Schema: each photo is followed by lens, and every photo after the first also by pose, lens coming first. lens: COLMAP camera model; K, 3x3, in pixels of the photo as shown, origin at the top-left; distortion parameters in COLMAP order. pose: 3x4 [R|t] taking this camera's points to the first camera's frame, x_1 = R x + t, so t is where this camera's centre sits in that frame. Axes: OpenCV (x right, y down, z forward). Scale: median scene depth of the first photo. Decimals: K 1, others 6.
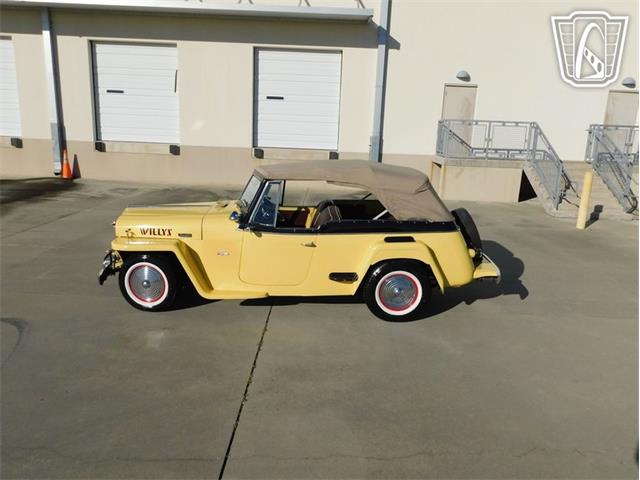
lens RADIAL K [[471.8, 0, 317.2], [0, 471.8, 240.2], [0, 0, 1]] dist [0.004171, 0.003191]
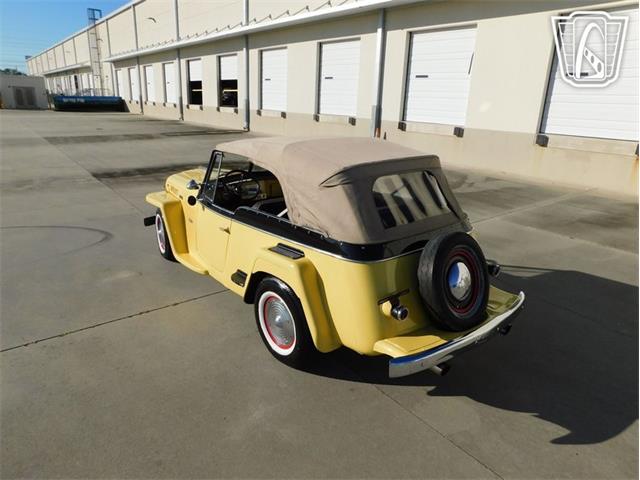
lens RADIAL K [[420.9, 0, 320.0], [0, 420.9, 236.0], [0, 0, 1]] dist [-0.061449, 0.045766]
pose [[0.632414, 0.224751, -0.741309, 0.250028], [-0.190745, 0.972700, 0.132179, -0.043037], [0.750779, 0.057809, 0.658020, 0.237756]]
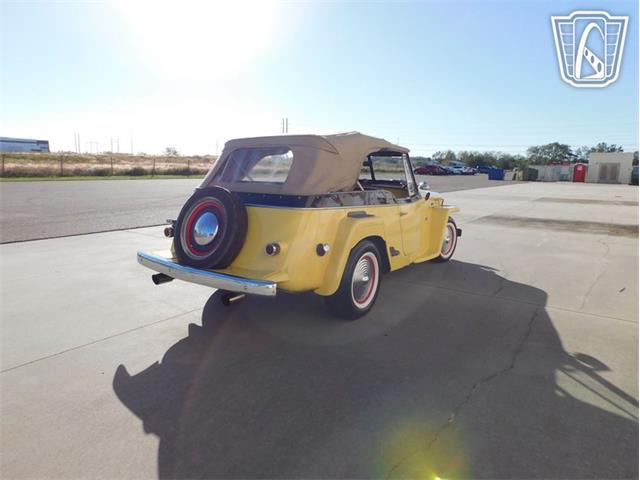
lens RADIAL K [[420.9, 0, 320.0], [0, 420.9, 236.0], [0, 0, 1]] dist [-0.061449, 0.045766]
pose [[-0.568715, 0.087331, -0.817886, 0.304257], [-0.230759, 0.937475, 0.260558, -0.080344], [0.789502, 0.336918, -0.513004, 0.616997]]
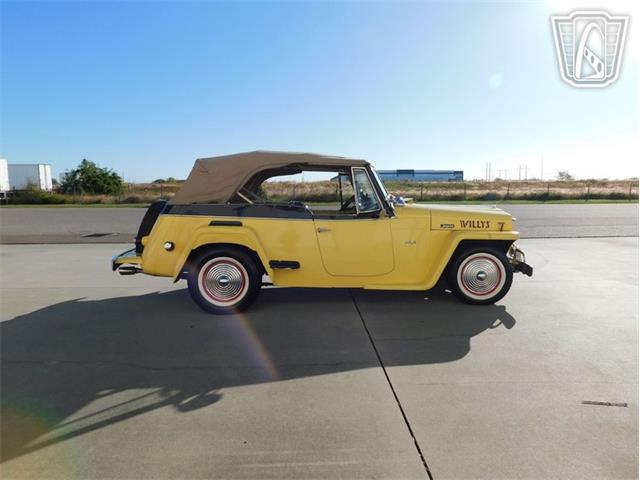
lens RADIAL K [[420.9, 0, 320.0], [0, 420.9, 236.0], [0, 0, 1]] dist [-0.061449, 0.045766]
pose [[-0.998315, -0.025312, -0.052222, 0.009769], [-0.041388, 0.941327, 0.334950, -0.127277], [0.040680, 0.336546, -0.940788, 0.792078]]
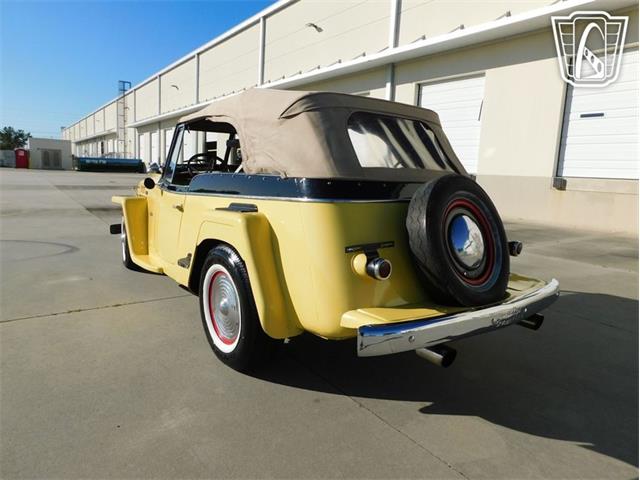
lens RADIAL K [[420.9, 0, 320.0], [0, 420.9, 236.0], [0, 0, 1]] dist [-0.061449, 0.045766]
pose [[0.601601, 0.107166, -0.791575, 0.230379], [-0.208082, 0.977772, -0.025769, 0.008583], [0.771218, 0.180215, 0.610528, 0.298943]]
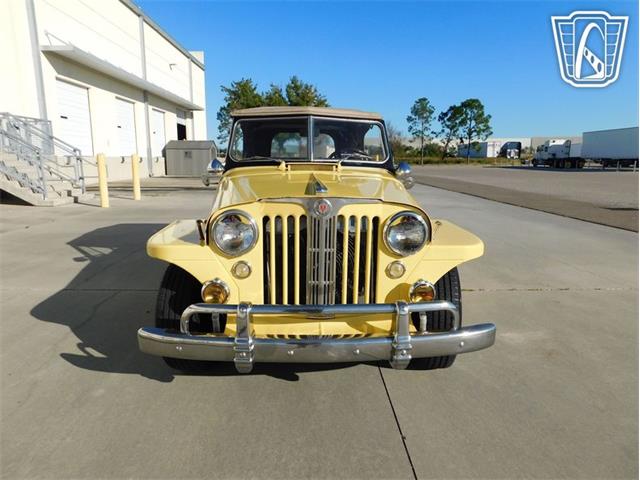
lens RADIAL K [[420.9, 0, 320.0], [0, 420.9, 236.0], [0, 0, 1]] dist [-0.061449, 0.045766]
pose [[-0.042890, -0.218047, 0.974995, -0.307327], [0.228824, 0.947808, 0.222033, -0.047202], [-0.972523, 0.232625, 0.009243, 0.429833]]
